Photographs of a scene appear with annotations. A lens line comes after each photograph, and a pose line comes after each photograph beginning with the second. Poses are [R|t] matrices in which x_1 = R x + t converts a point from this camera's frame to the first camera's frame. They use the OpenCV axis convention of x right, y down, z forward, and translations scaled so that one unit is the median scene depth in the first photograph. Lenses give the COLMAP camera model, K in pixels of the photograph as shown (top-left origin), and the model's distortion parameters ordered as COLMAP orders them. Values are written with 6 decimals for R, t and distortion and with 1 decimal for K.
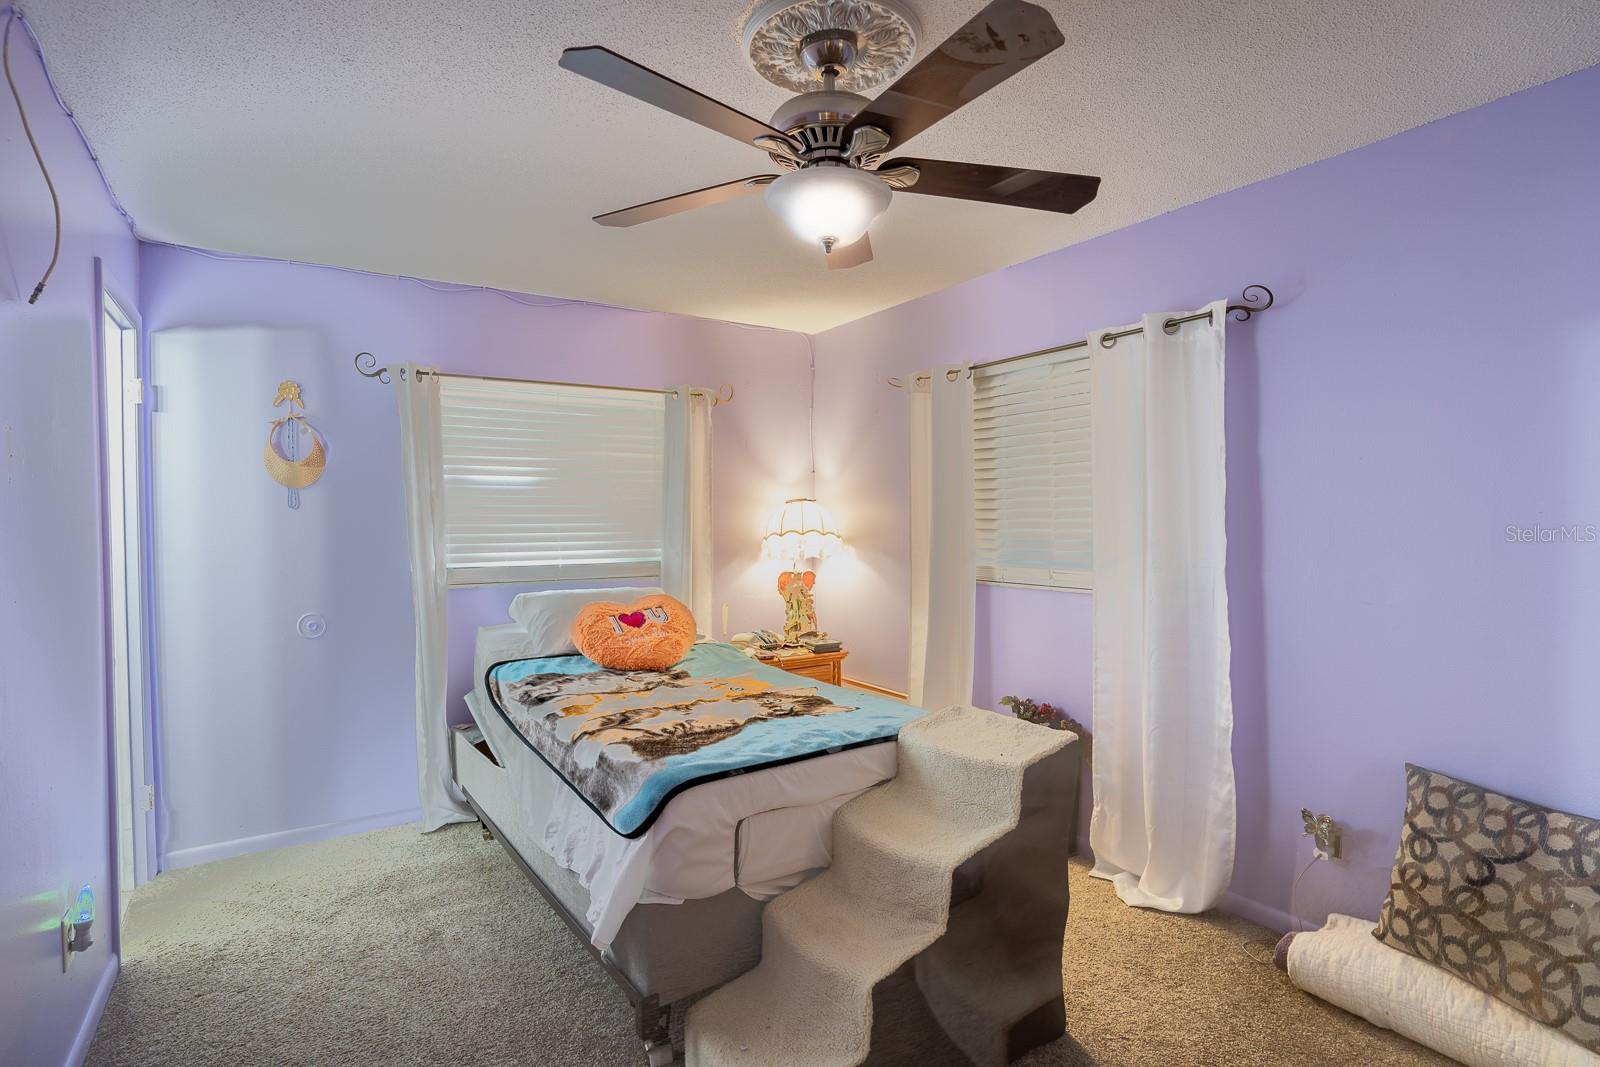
lens RADIAL K [[776.8, 0, 800.8], [0, 776.8, 533.0], [0, 0, 1]] dist [-0.052543, 0.018292]
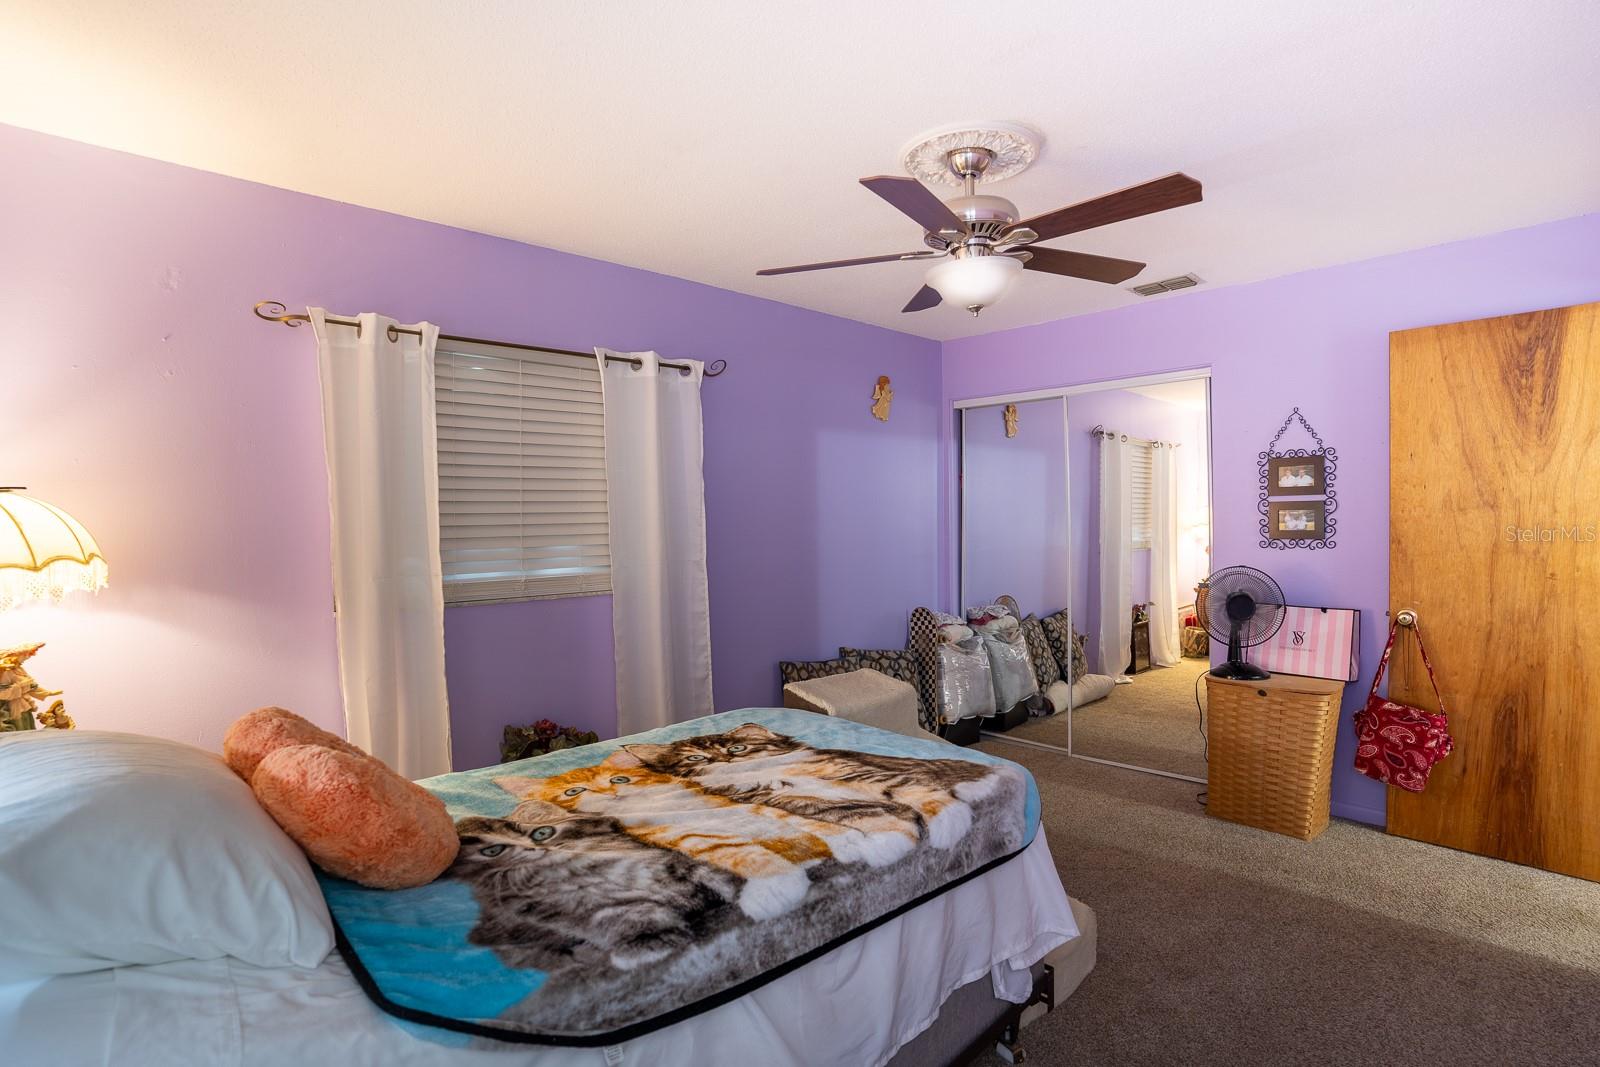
lens RADIAL K [[776.8, 0, 799.6], [0, 776.8, 533.7], [0, 0, 1]] dist [-0.052543, 0.018292]
pose [[-0.182935, -0.011239, 0.983061, -0.924244], [0.016852, 0.999752, 0.014566, -0.020252], [-0.982981, 0.019232, -0.182701, 1.179349]]
